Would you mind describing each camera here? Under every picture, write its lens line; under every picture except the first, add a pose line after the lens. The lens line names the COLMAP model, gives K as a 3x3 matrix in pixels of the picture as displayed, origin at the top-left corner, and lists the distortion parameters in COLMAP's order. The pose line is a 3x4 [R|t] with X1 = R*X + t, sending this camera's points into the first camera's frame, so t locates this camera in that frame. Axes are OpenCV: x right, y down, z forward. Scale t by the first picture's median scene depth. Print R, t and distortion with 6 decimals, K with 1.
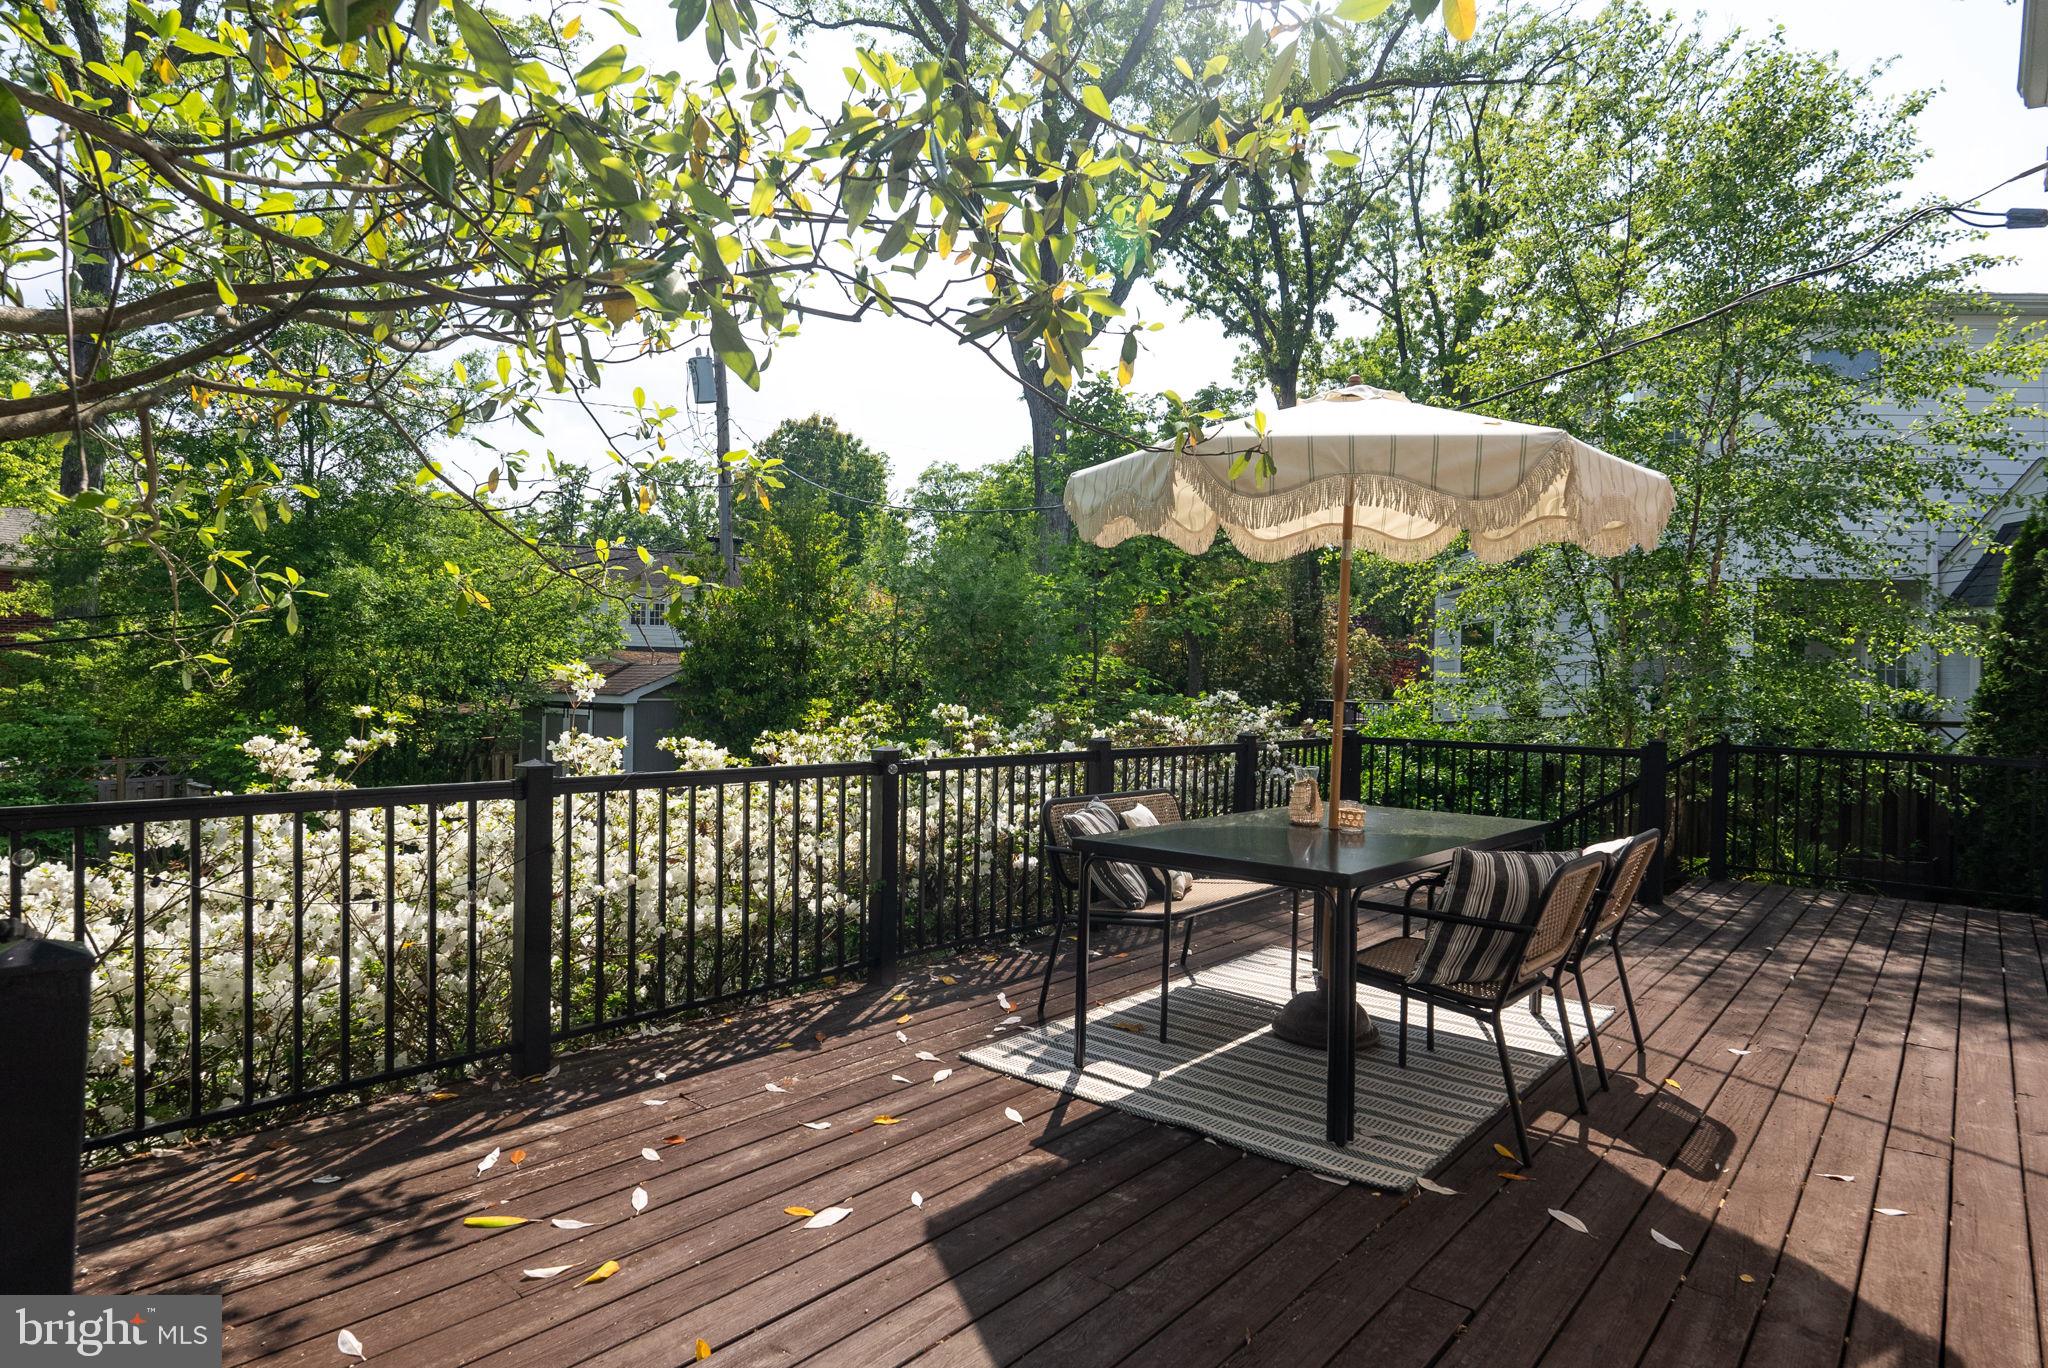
lens RADIAL K [[1122.5, 0, 1027.5], [0, 1122.5, 664.6], [0, 0, 1]] dist [-0.002737, 0.001813]
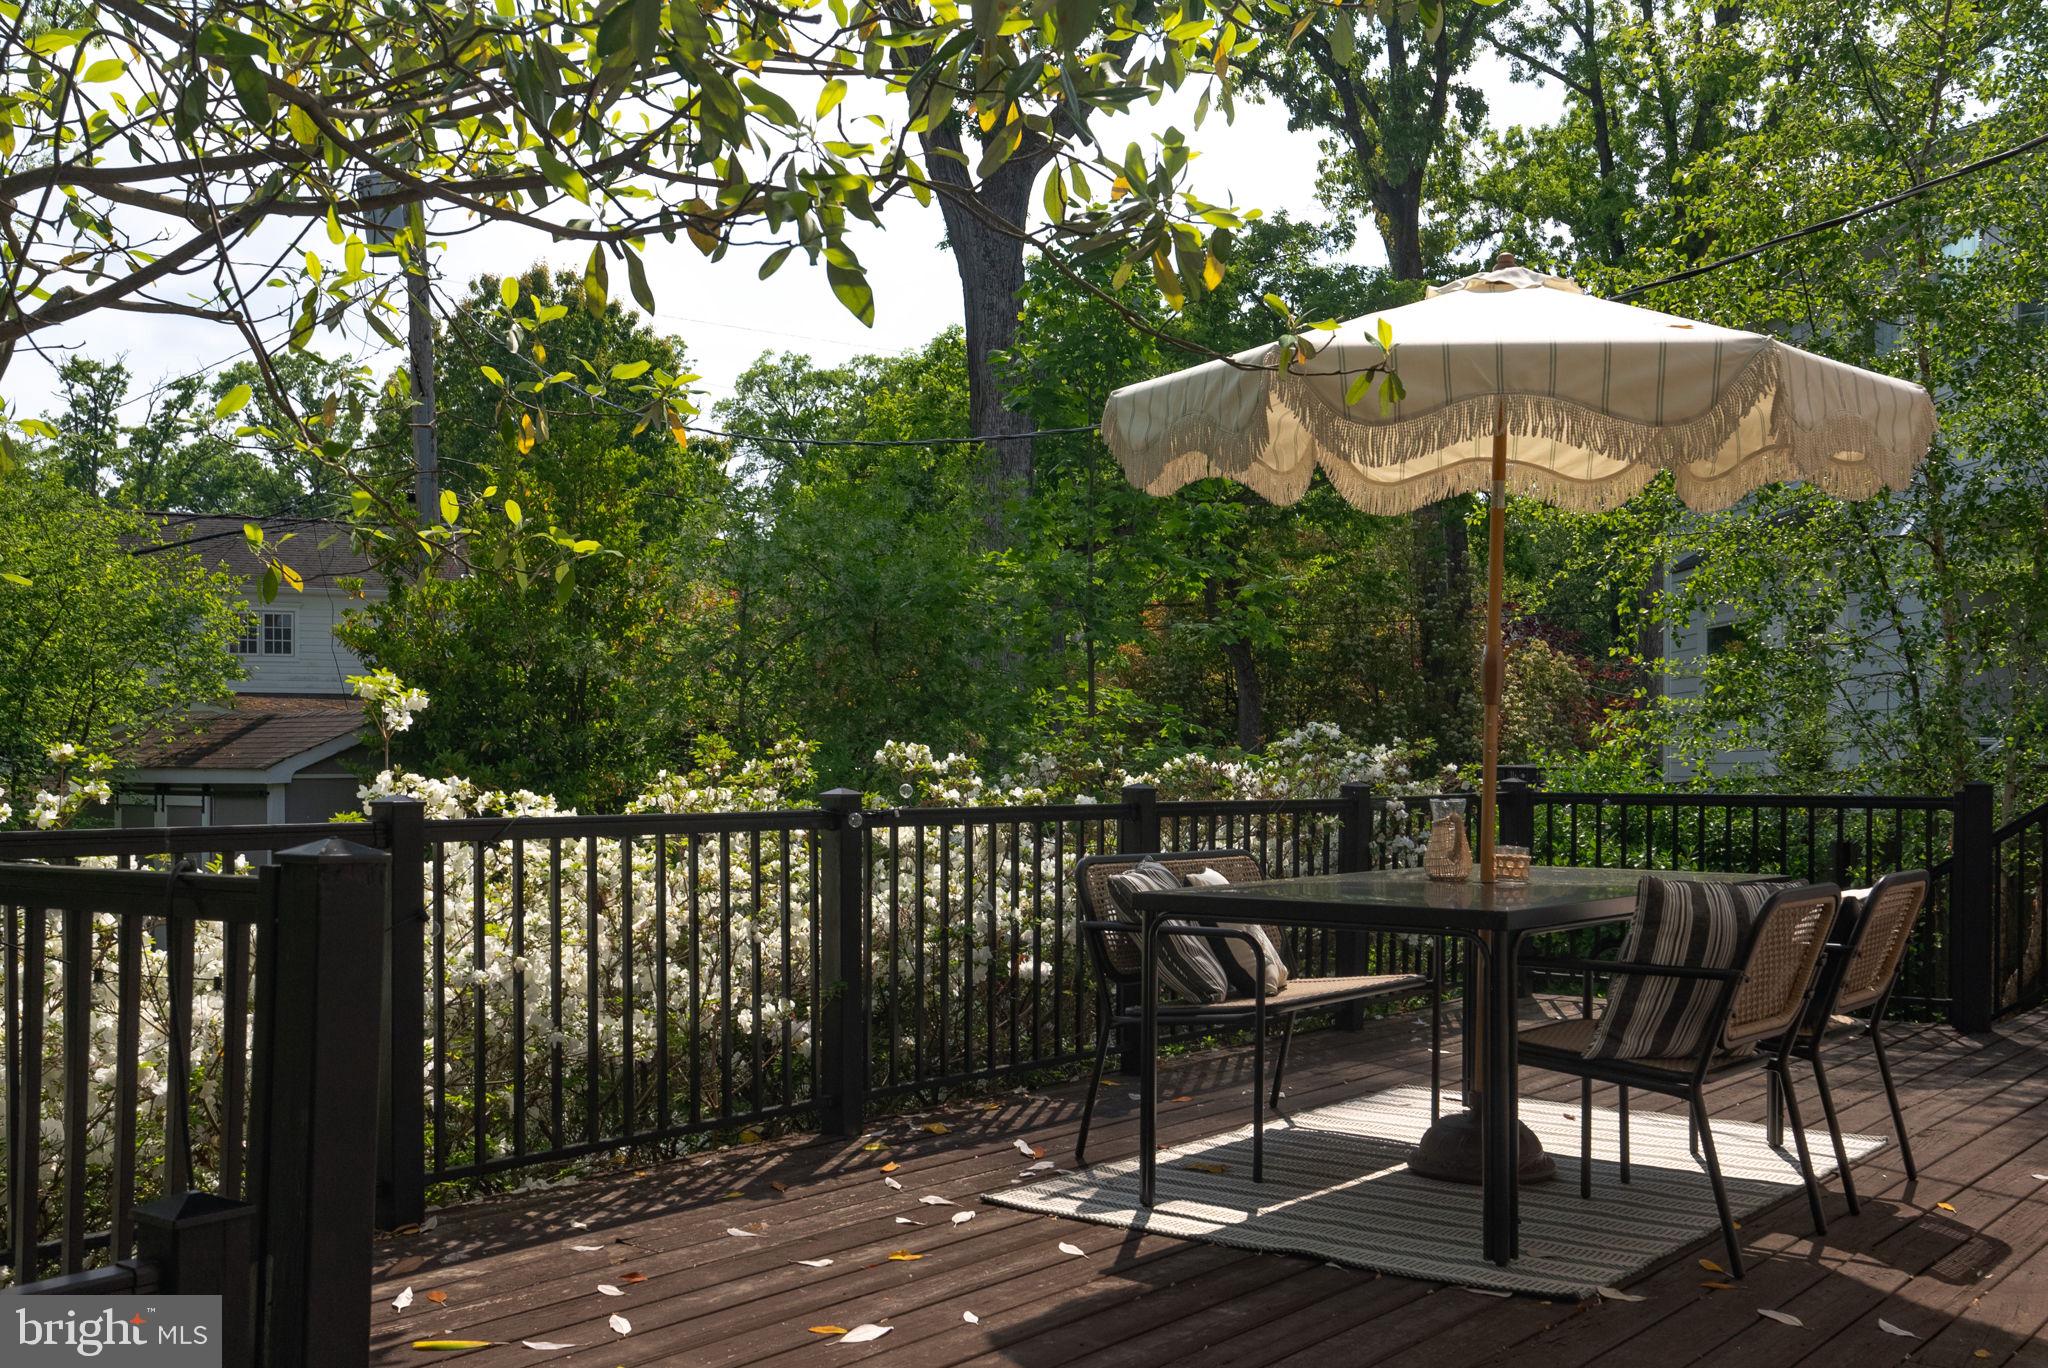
lens RADIAL K [[2059.0, 0, 1027.7], [0, 2059.0, 704.3], [0, 0, 1]] dist [0.014263, 0.000000]
pose [[0.998918, -0.015280, 0.043925, -0.071165], [0.015639, 0.999847, -0.007827, 0.034568], [-0.043799, 0.008505, 0.999004, -0.281241]]
